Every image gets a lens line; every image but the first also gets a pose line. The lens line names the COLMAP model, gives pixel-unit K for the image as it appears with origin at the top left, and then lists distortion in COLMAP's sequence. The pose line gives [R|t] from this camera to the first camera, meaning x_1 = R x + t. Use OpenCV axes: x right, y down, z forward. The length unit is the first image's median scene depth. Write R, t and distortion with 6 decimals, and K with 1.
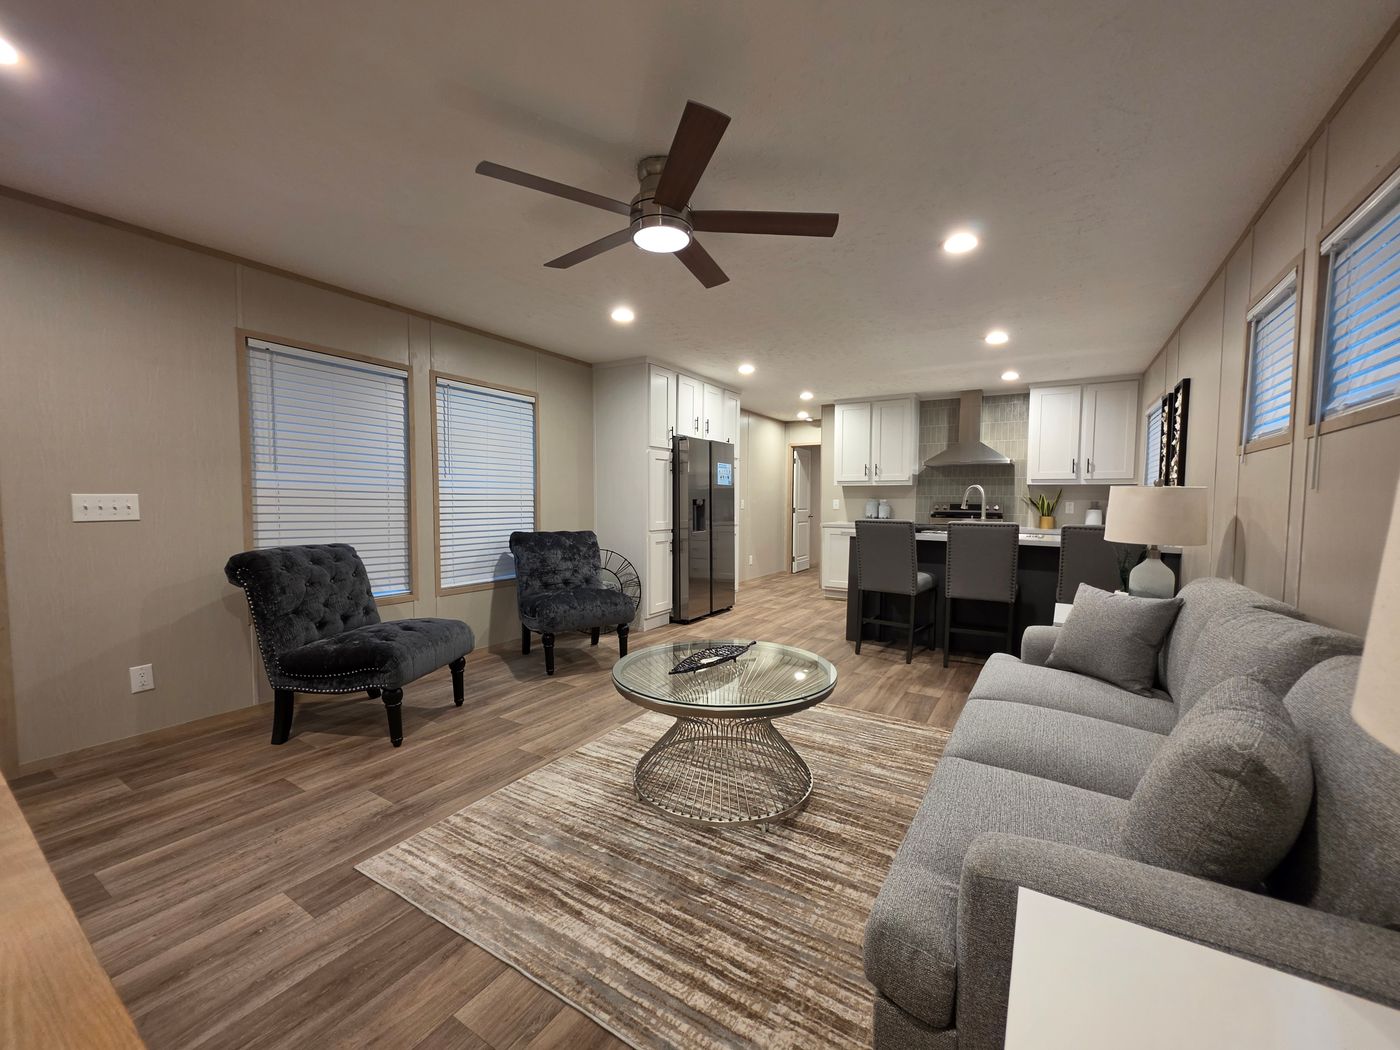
lens RADIAL K [[558.8, 0, 702.3], [0, 558.8, 532.6], [0, 0, 1]] dist [-0.006654, 0.001213]
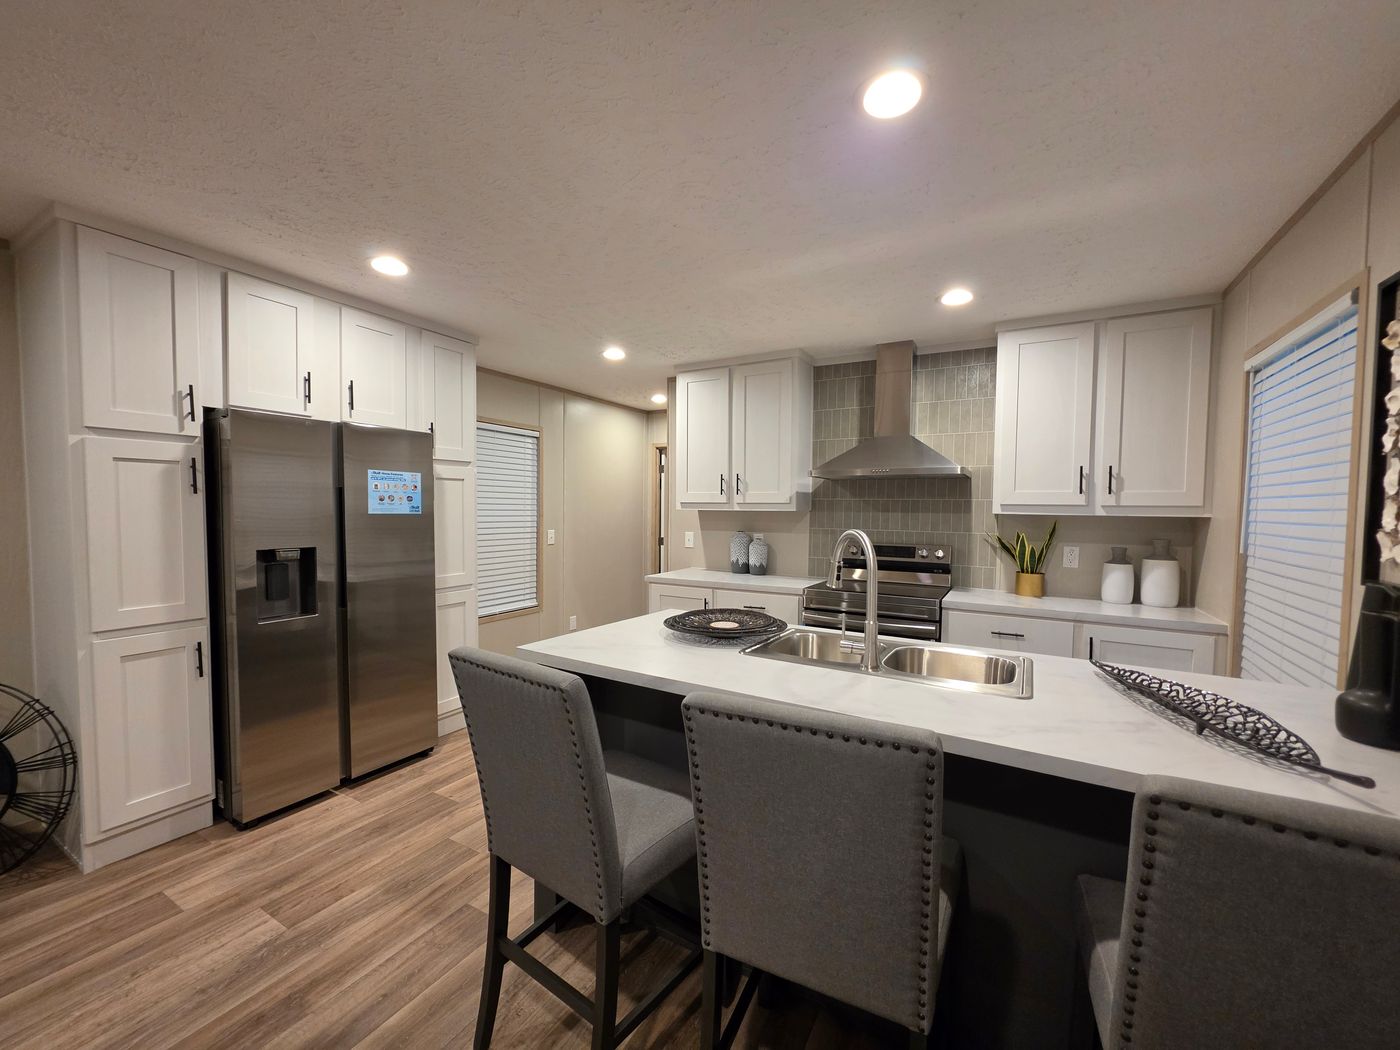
lens RADIAL K [[558.8, 0, 703.9], [0, 558.8, 529.4], [0, 0, 1]] dist [-0.006654, 0.001213]
pose [[0.999254, 0.002528, 0.038545, 0.287820], [-0.001686, 0.999760, -0.021838, -0.059719], [-0.038591, 0.021757, 0.999018, 0.481949]]
